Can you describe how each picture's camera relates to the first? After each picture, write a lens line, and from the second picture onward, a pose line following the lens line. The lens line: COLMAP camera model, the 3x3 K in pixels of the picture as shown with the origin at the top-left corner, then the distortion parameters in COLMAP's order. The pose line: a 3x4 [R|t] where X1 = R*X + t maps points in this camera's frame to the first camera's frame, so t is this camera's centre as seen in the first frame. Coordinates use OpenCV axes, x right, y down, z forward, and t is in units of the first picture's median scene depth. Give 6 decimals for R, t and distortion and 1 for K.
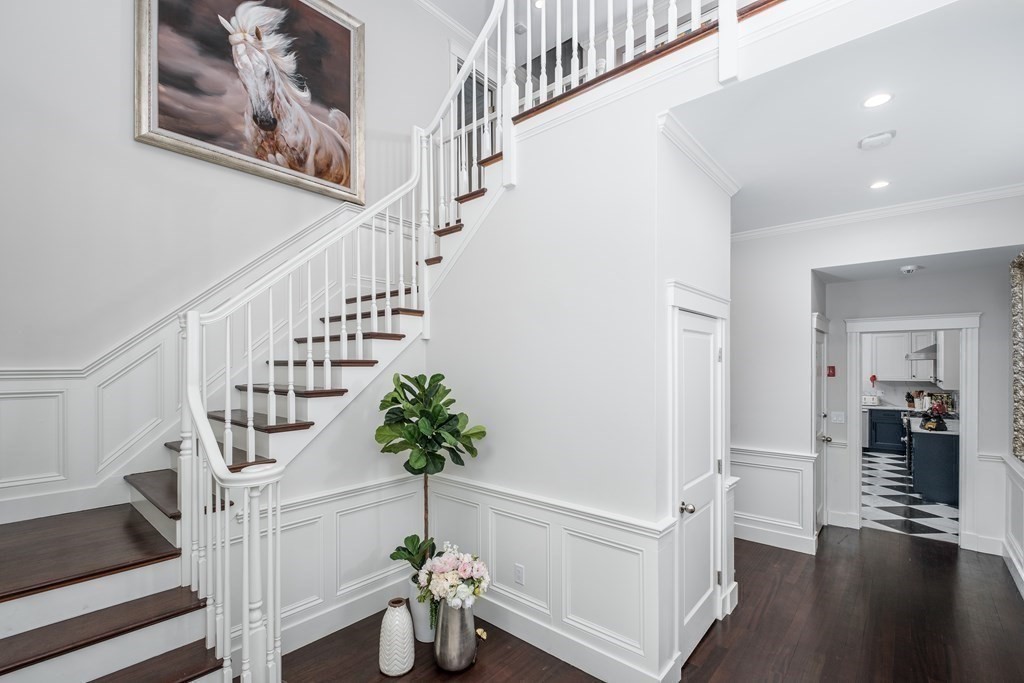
lens RADIAL K [[452.7, 0, 508.0], [0, 452.7, 360.6], [0, 0, 1]] dist [0.003855, -0.008844]
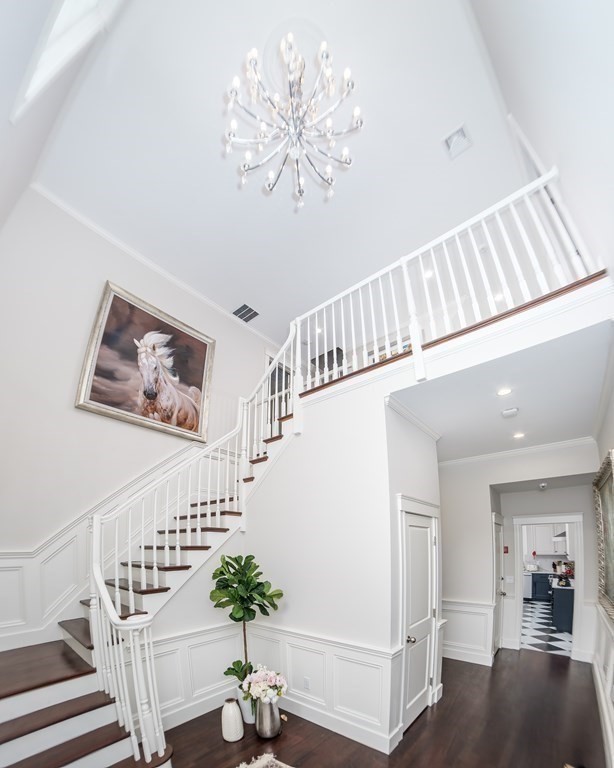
lens RADIAL K [[318.4, 0, 335.1], [0, 318.4, 416.6], [0, 0, 1]] dist [-0.075357, 0.066219]
pose [[0.991728, 0.024770, 0.125941, -0.019795], [0.026813, 0.919575, -0.391998, 0.027188], [-0.125522, 0.392132, 0.911305, -0.207327]]
